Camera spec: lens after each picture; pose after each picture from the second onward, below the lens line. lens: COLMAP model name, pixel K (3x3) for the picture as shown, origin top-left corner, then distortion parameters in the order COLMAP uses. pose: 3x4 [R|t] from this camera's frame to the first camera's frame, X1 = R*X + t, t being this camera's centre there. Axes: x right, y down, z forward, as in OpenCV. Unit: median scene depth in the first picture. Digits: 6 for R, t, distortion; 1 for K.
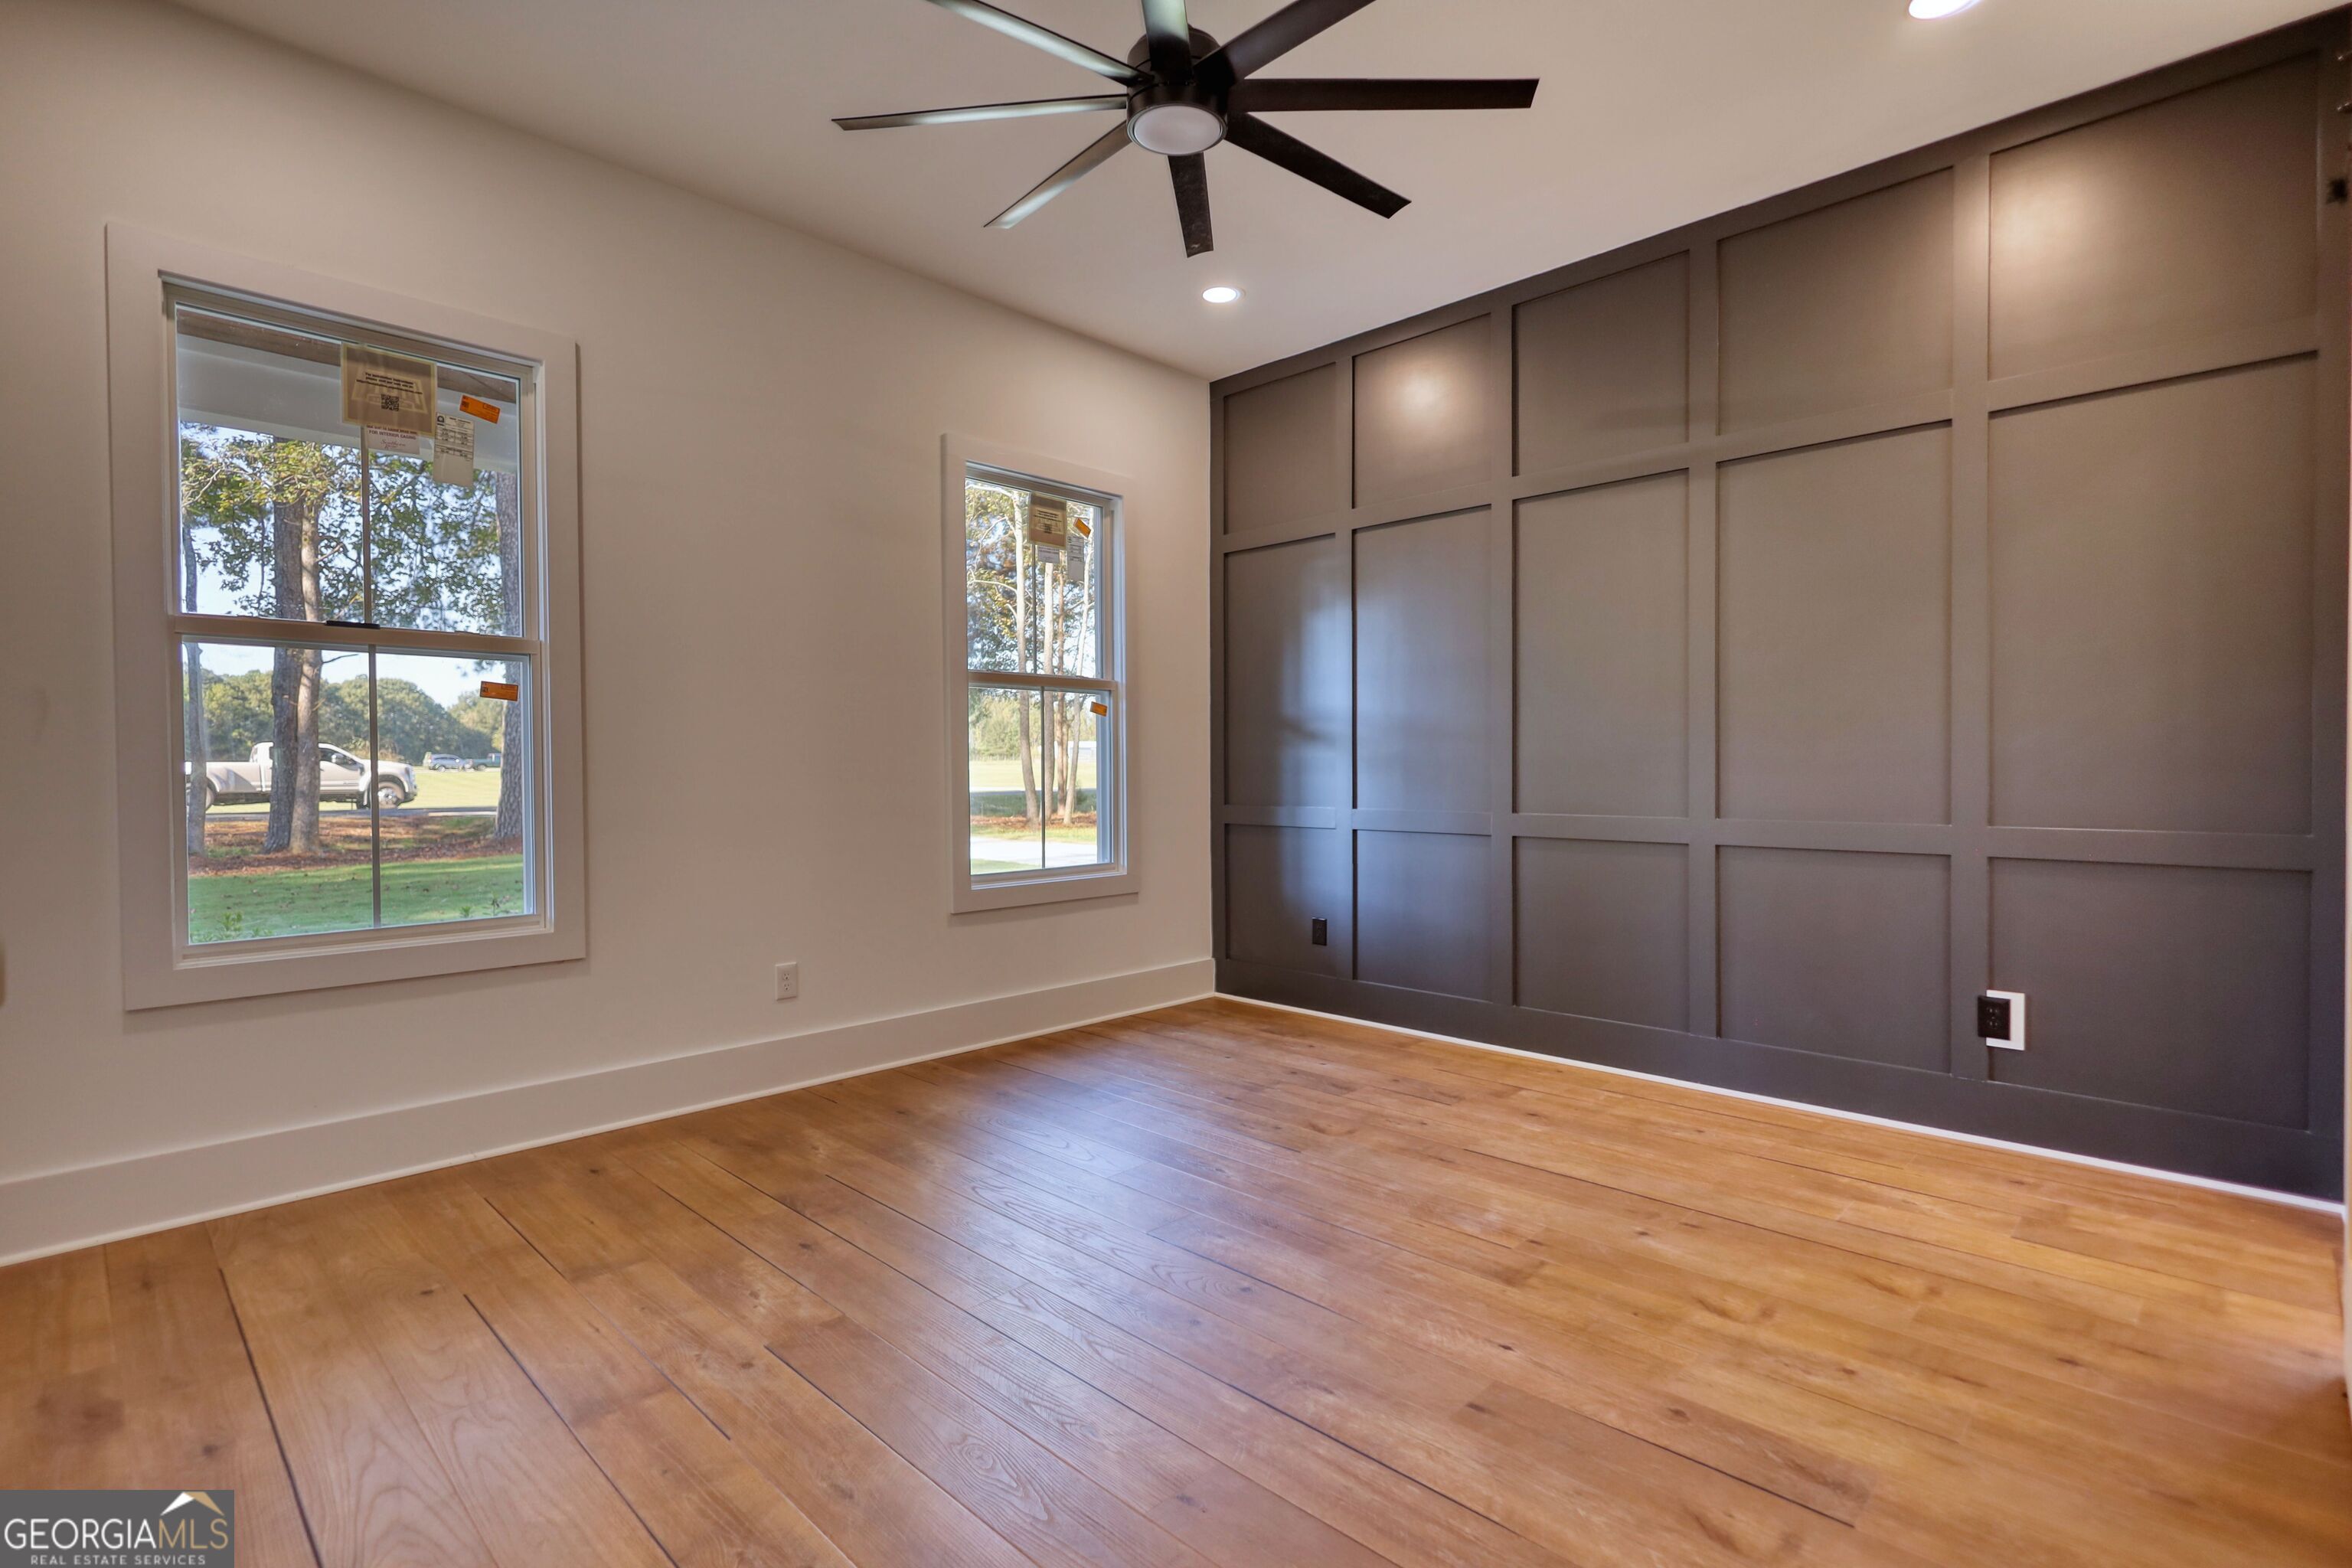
lens RADIAL K [[1112.2, 0, 1176.0], [0, 1112.2, 784.0], [0, 0, 1]] dist [0.014342, 0.000435]
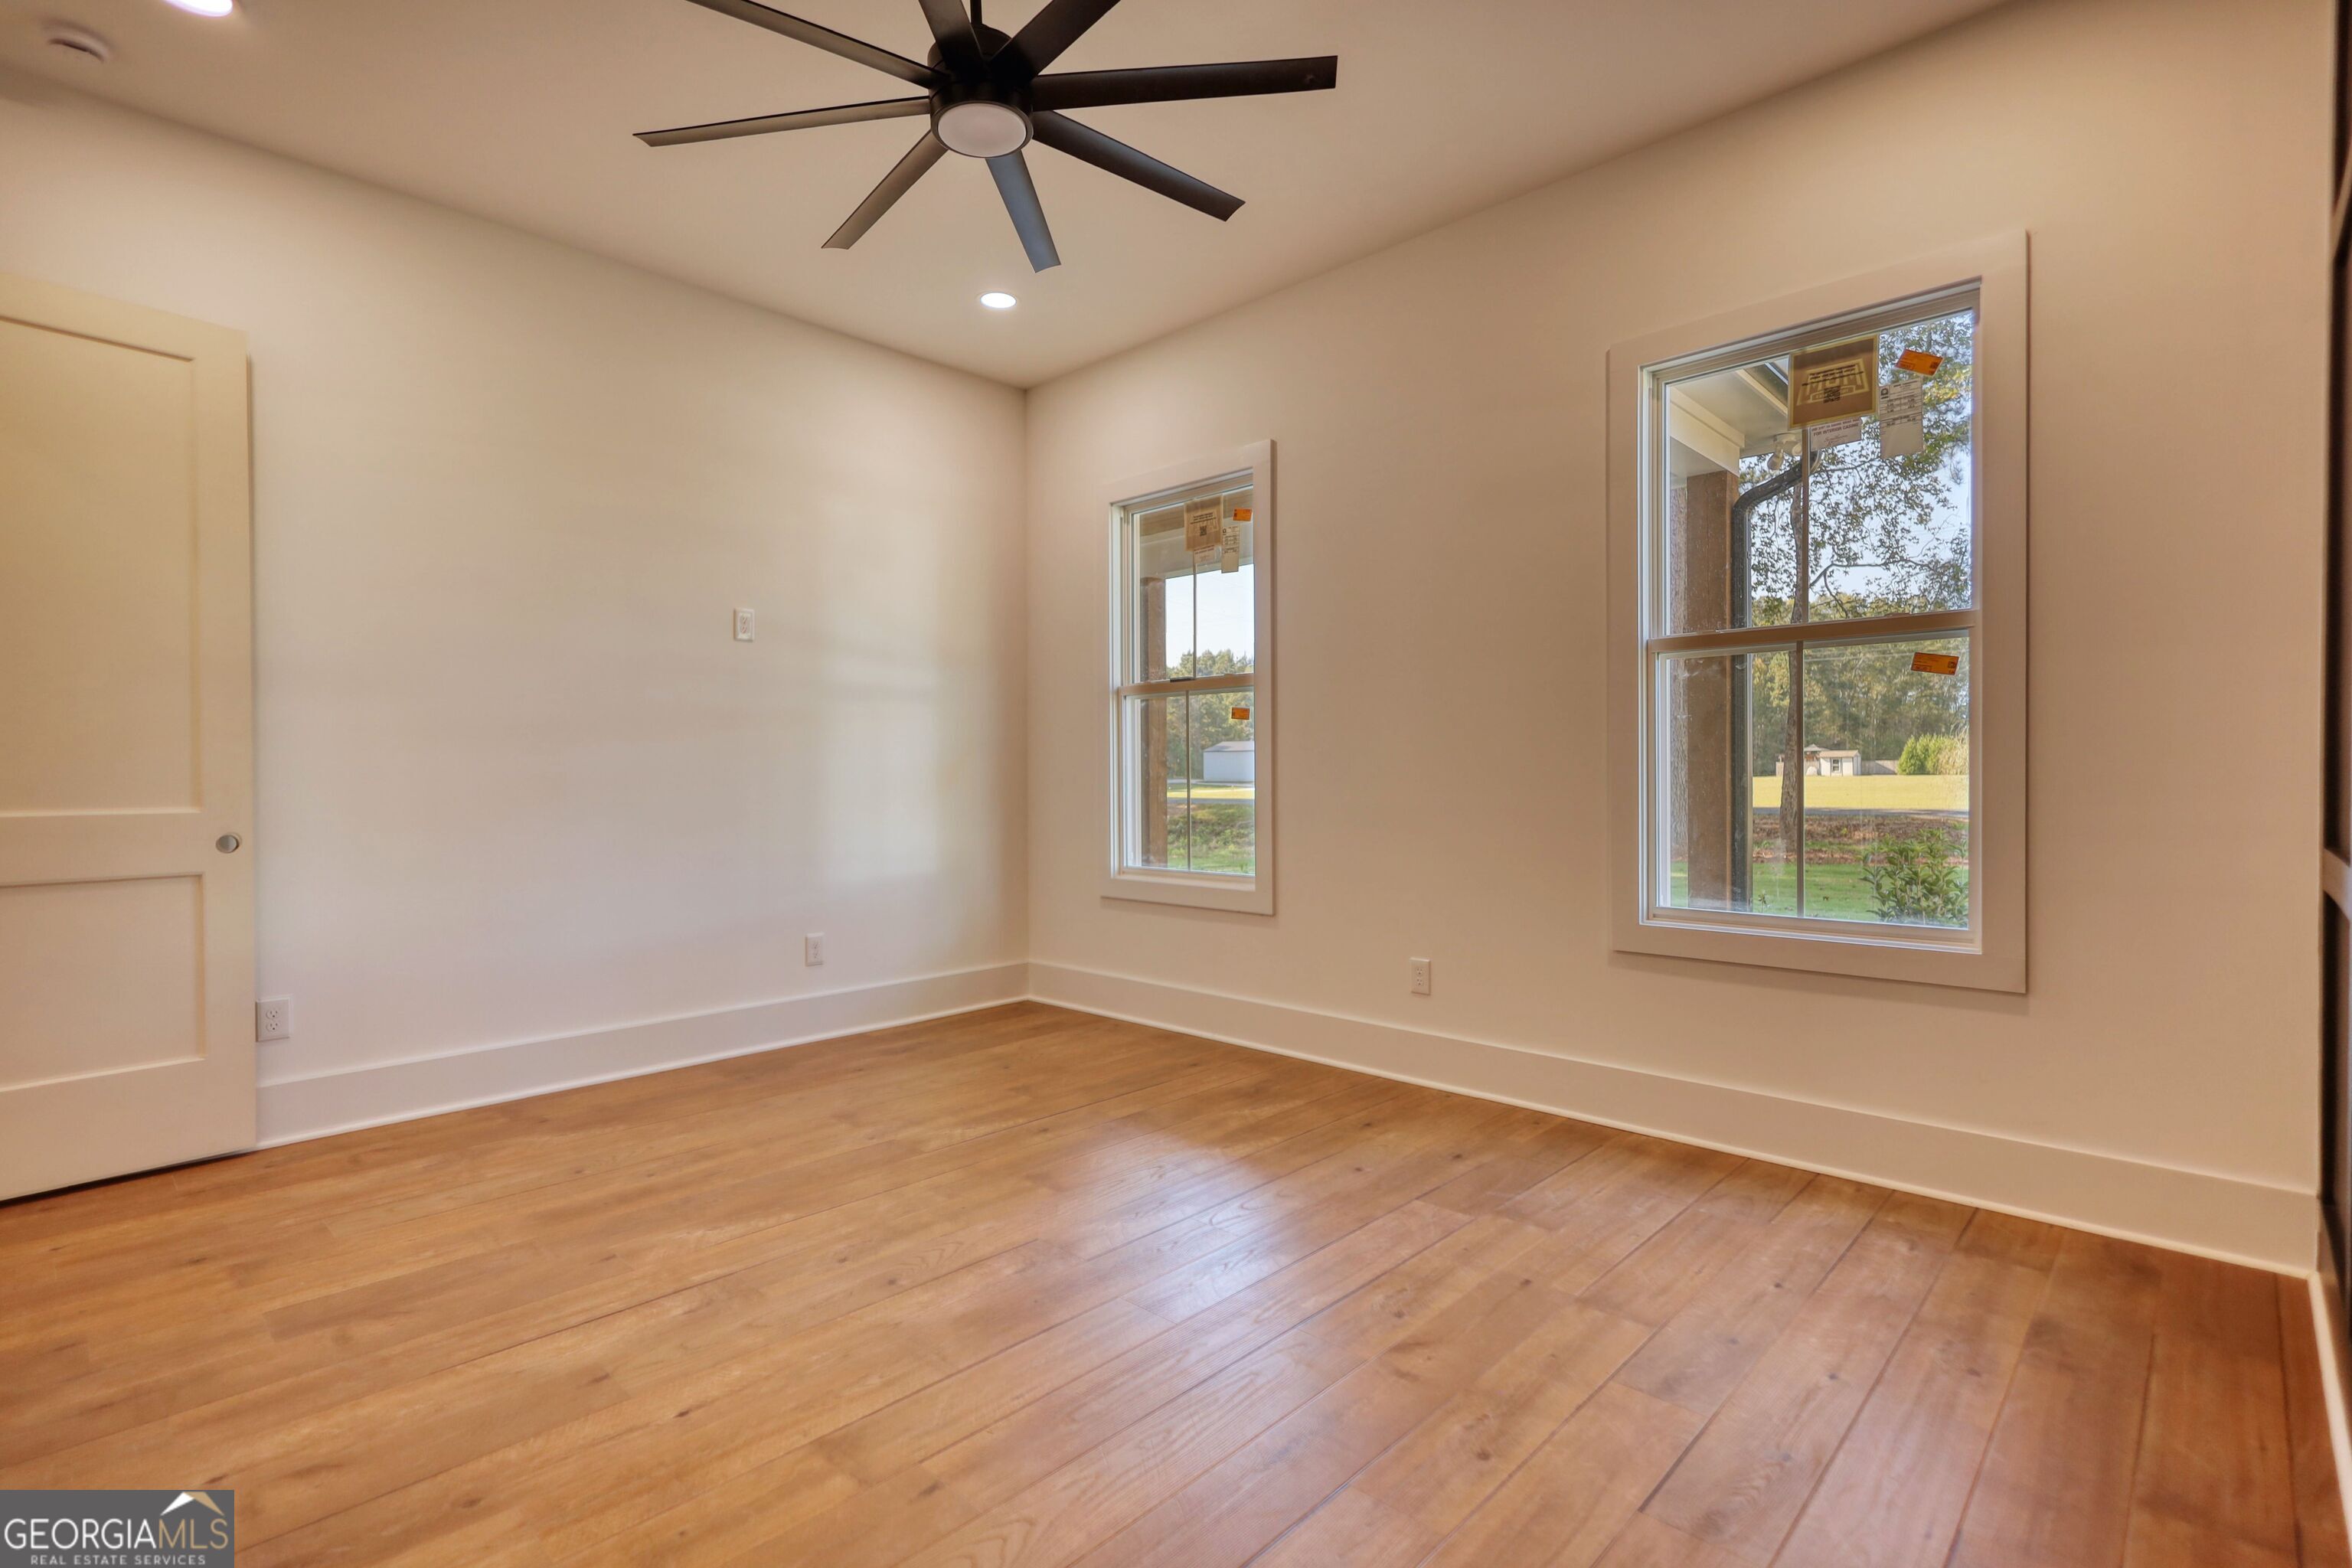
lens RADIAL K [[1103.9, 0, 1176.0], [0, 1103.9, 784.0], [0, 0, 1]] dist [0.000575, -0.000328]
pose [[0.009458, 0.009094, -0.999914, 0.815656], [-0.010890, 0.999900, 0.008991, -0.006994], [0.999896, 0.010804, 0.009556, 0.956291]]
